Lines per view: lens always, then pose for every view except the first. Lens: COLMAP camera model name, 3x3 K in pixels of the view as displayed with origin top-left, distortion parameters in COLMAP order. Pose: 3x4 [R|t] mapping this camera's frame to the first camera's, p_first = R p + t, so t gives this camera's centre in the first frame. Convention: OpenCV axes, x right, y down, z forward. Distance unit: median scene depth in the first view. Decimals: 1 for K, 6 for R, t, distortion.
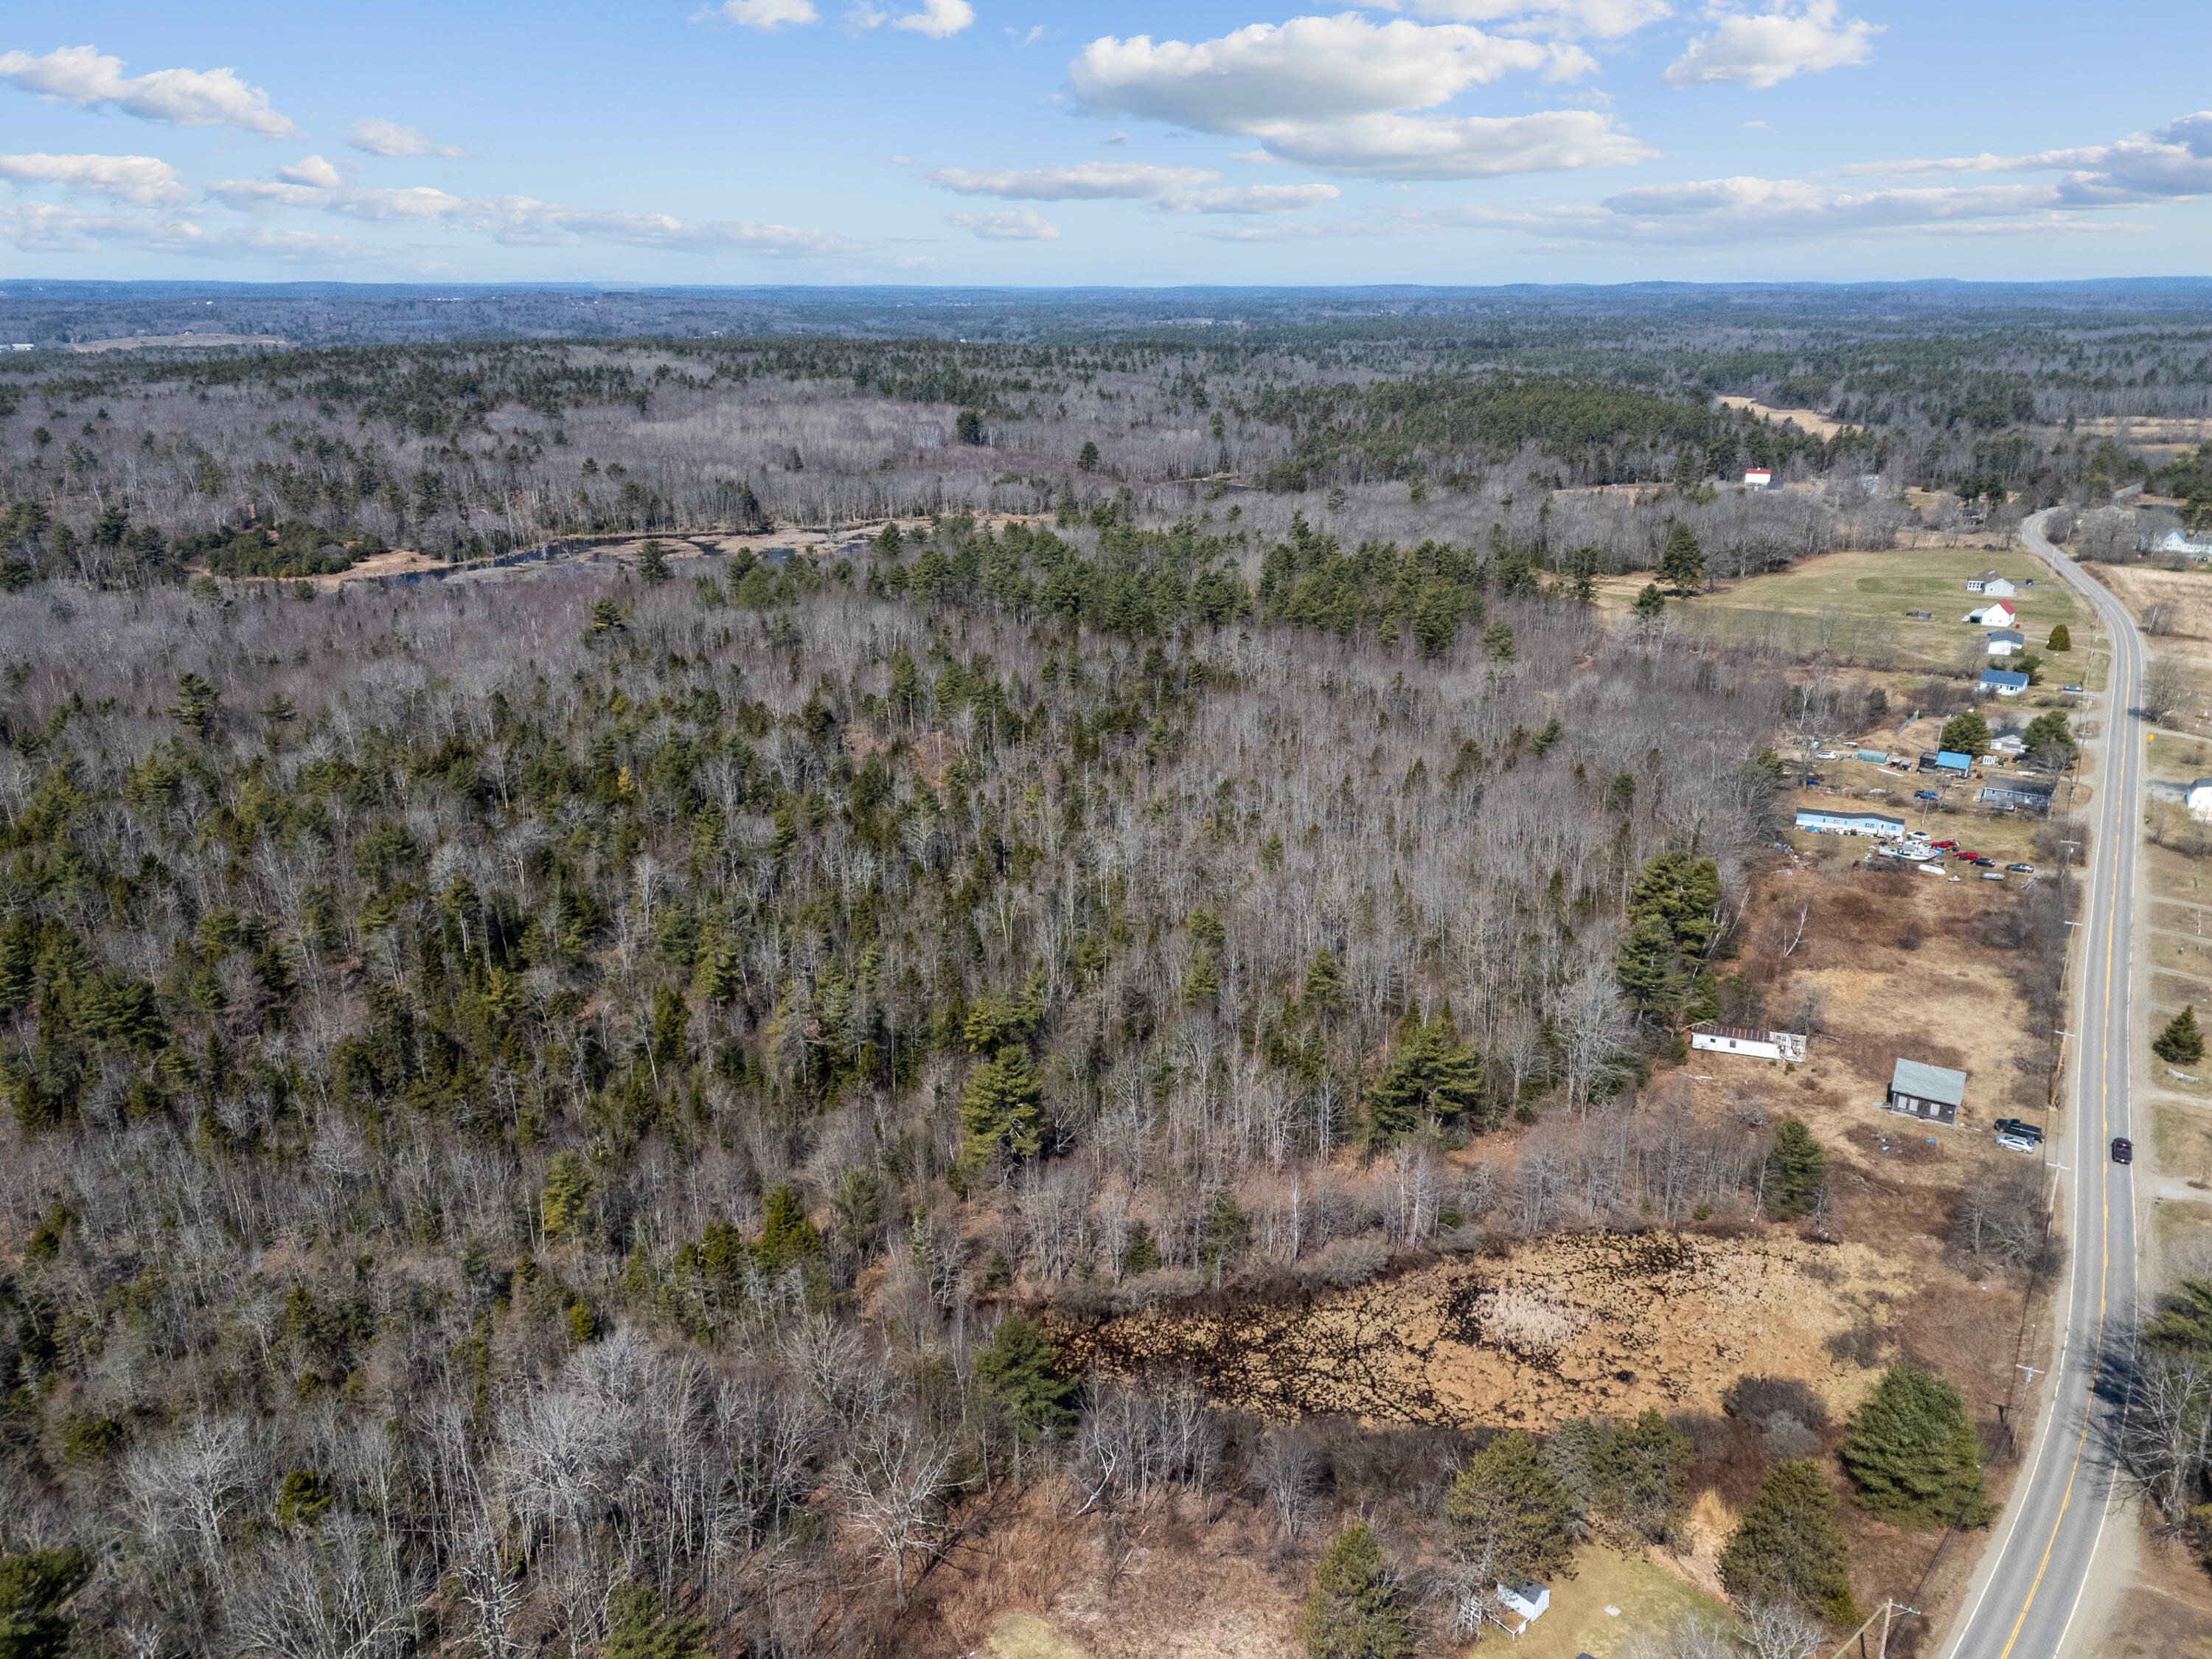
lens RADIAL K [[1627.1, 0, 1097.1], [0, 1627.1, 821.1], [0, 0, 1]] dist [0.052892, -0.045142]
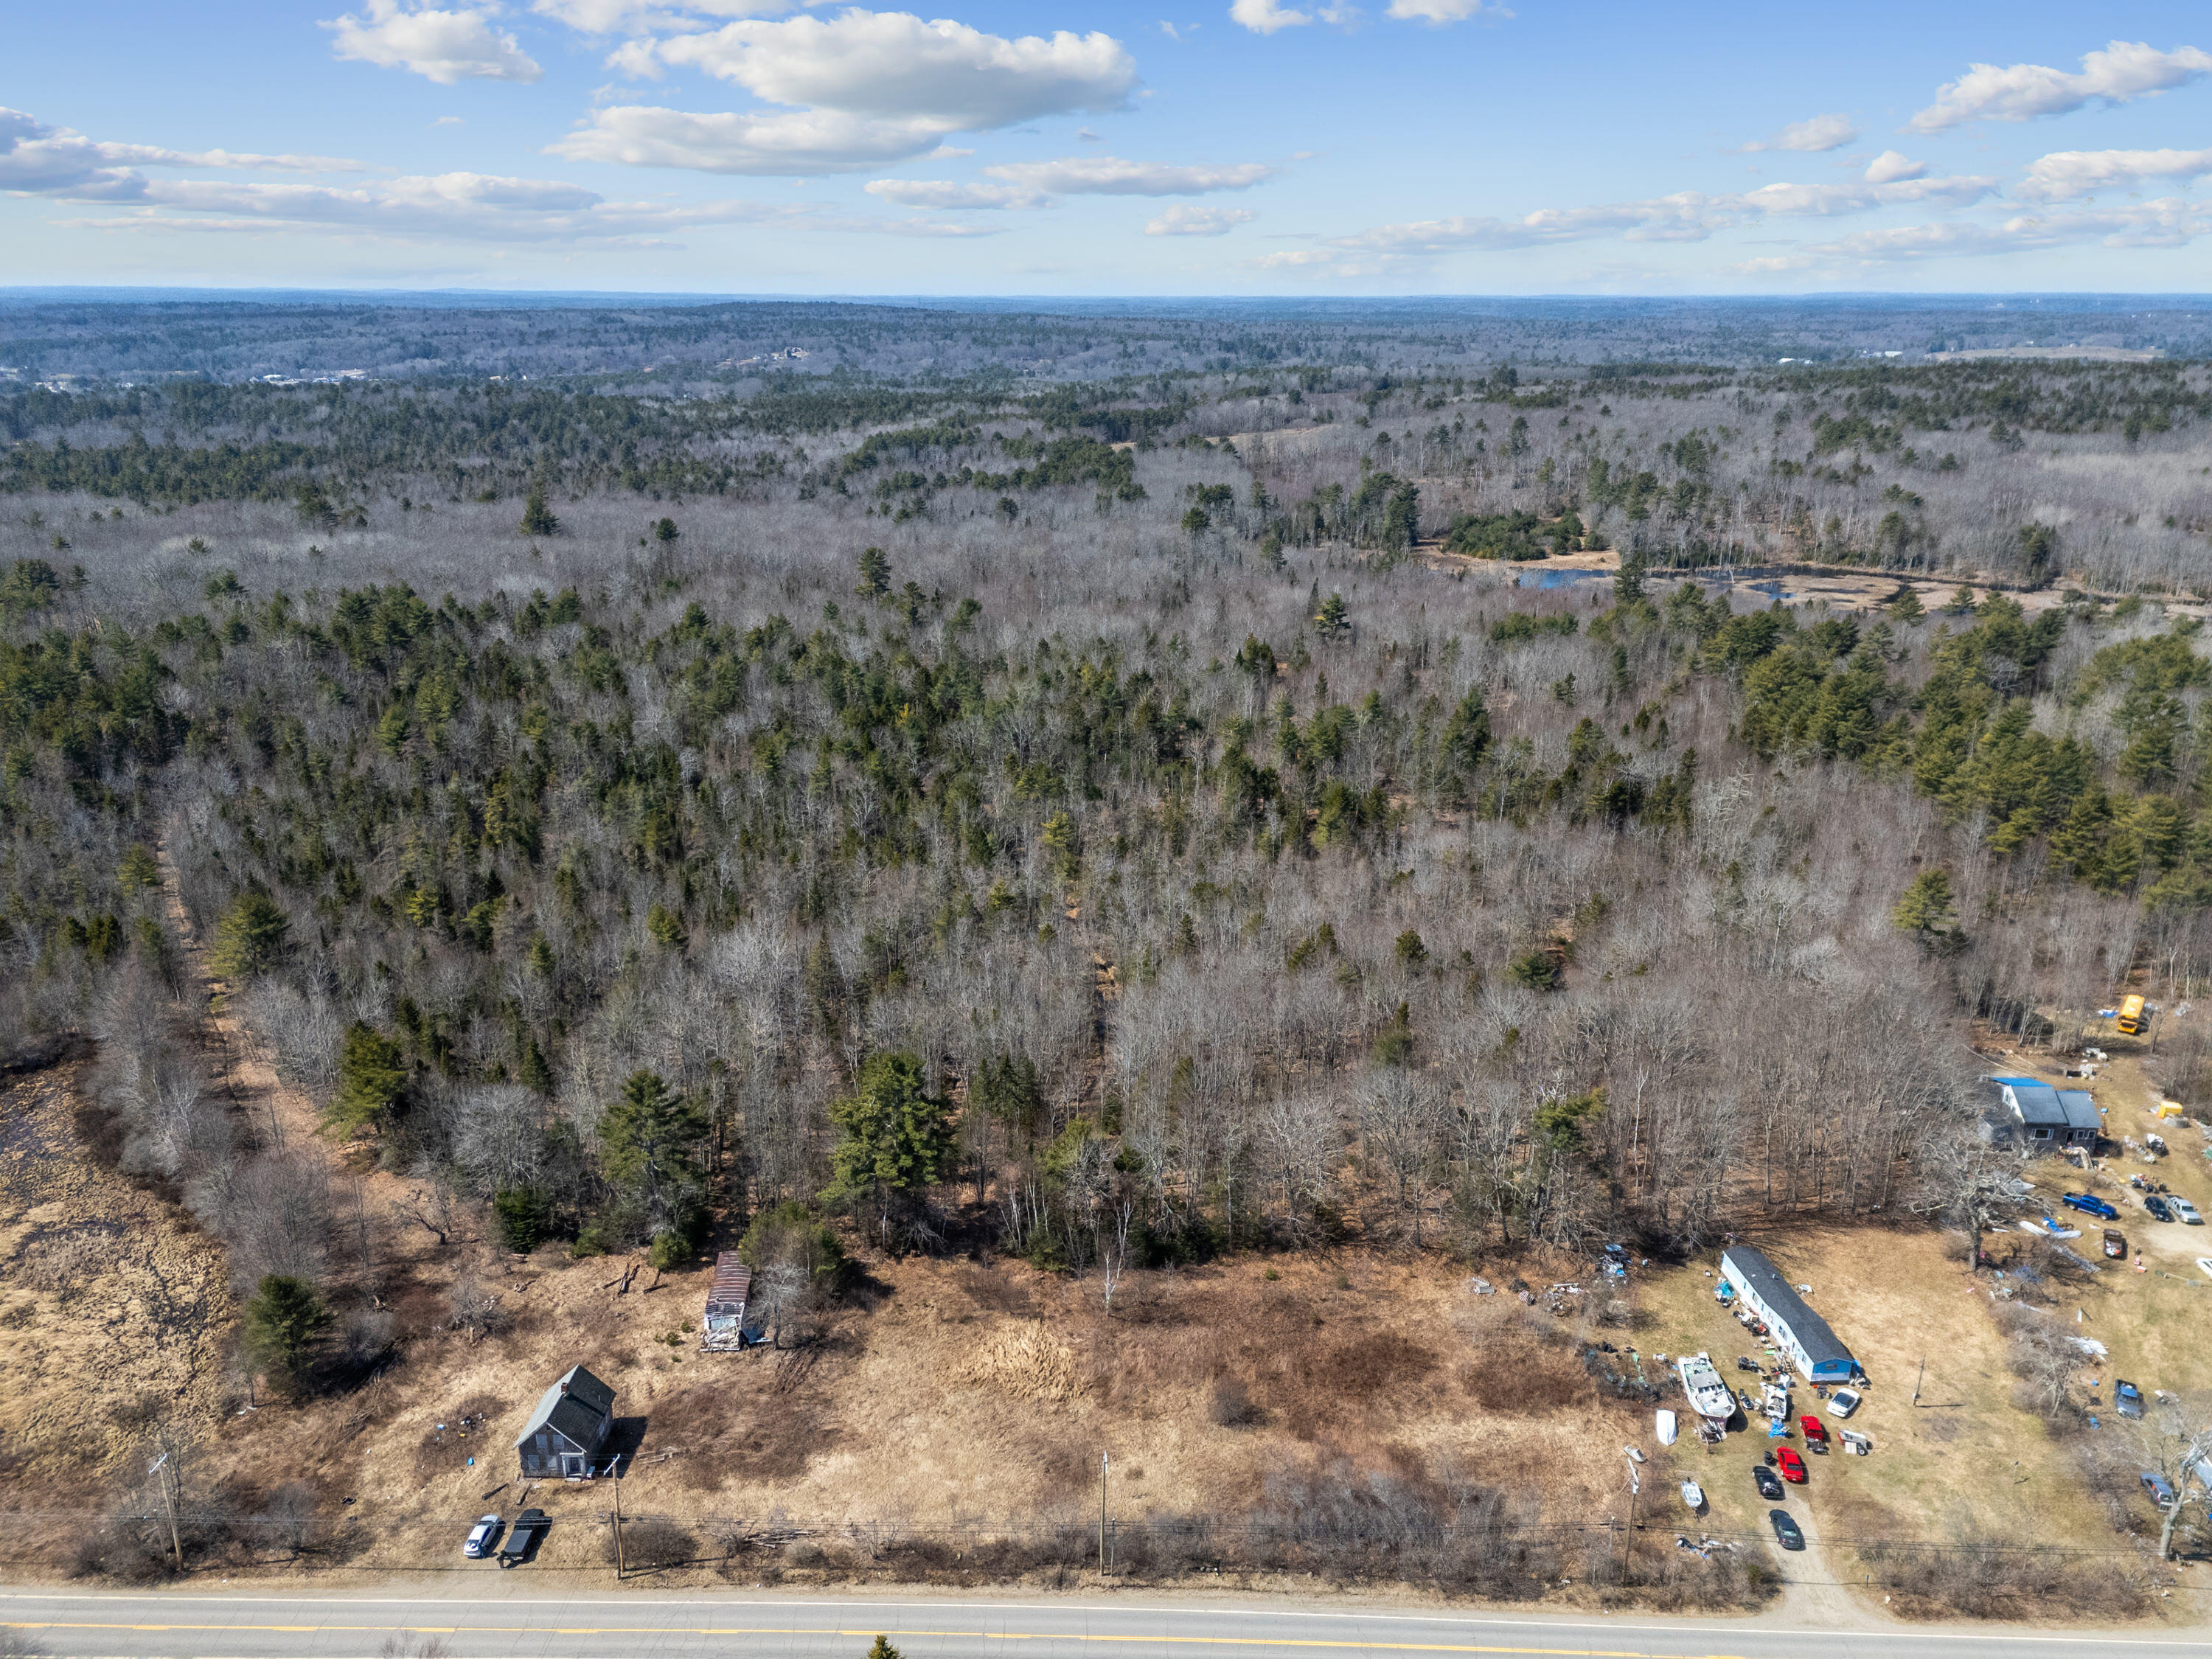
lens RADIAL K [[1629.9, 0, 1085.6], [0, 1629.9, 792.5], [0, 0, 1]] dist [0.057541, -0.063489]
pose [[0.466078, 0.258470, -0.846147, 0.962578], [-0.277400, 0.950842, 0.137652, -0.211897], [0.840131, 0.170564, 0.514867, 0.664739]]
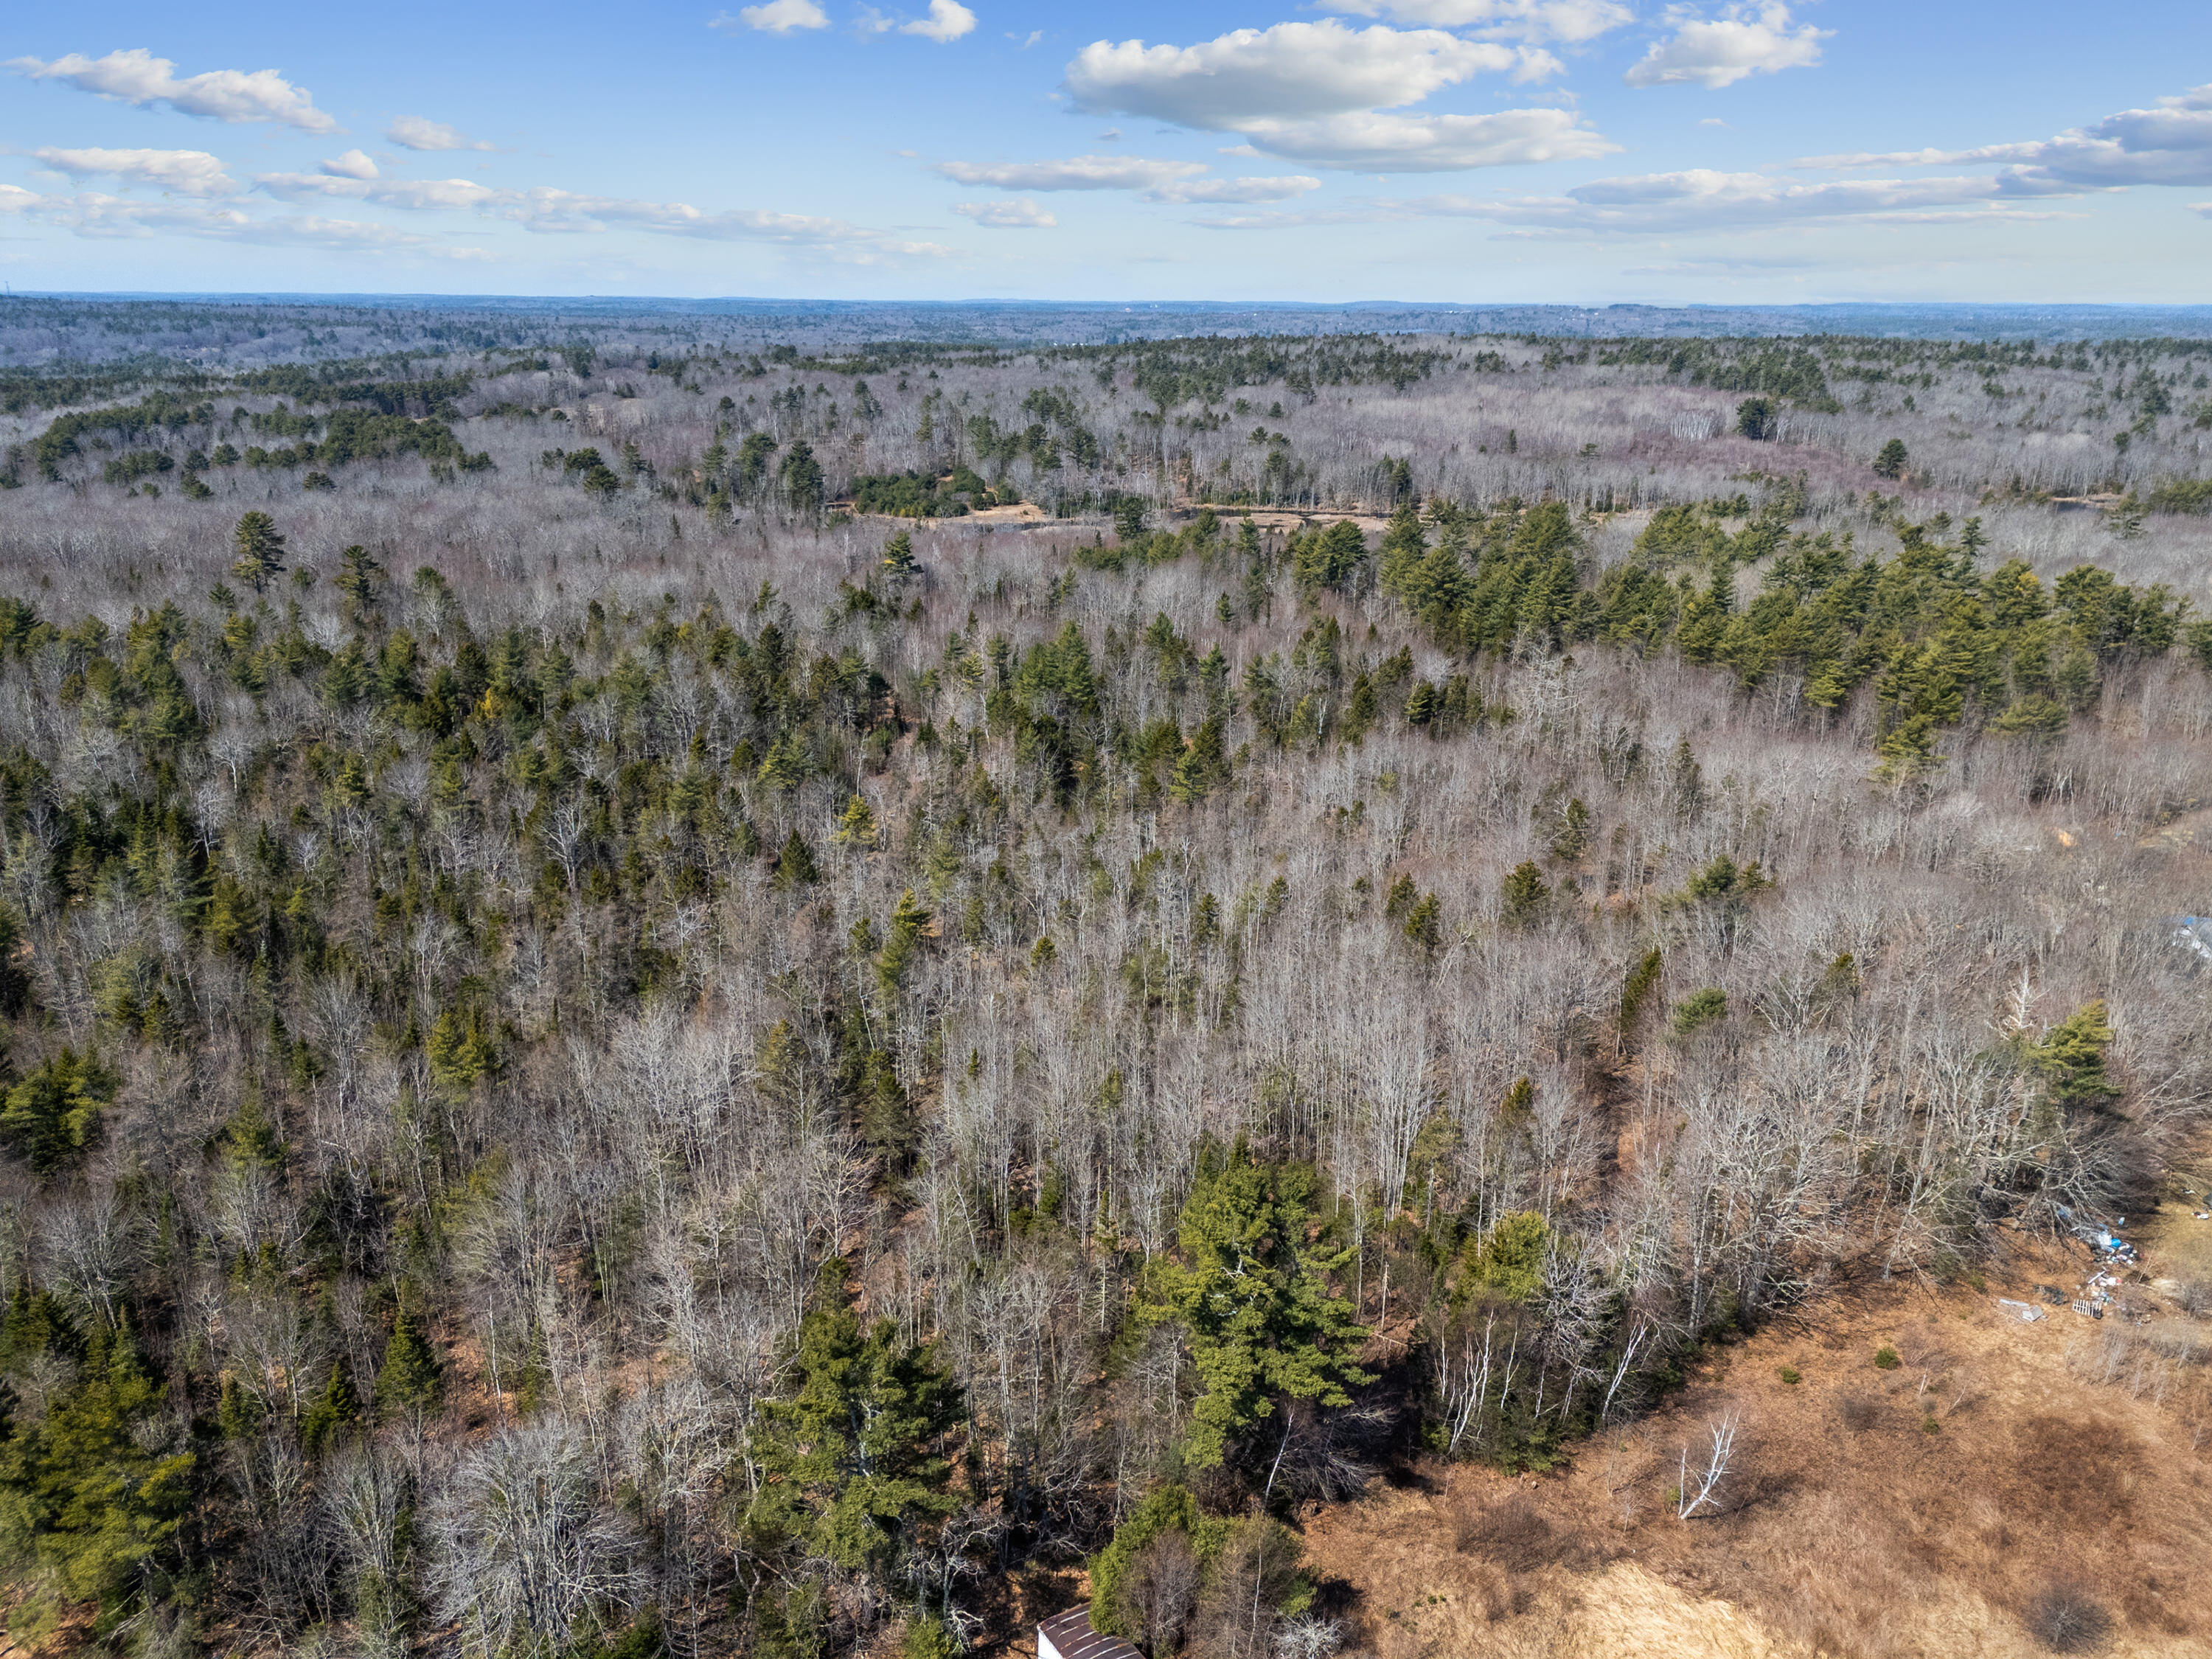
lens RADIAL K [[1604.3, 0, 1082.2], [0, 1604.3, 836.2], [0, 0, 1]] dist [0.083933, -0.103802]
pose [[0.818339, 0.186472, -0.543645, 0.512310], [-0.187400, 0.980780, 0.054321, -0.077153], [0.543325, 0.057426, 0.837556, 0.621797]]
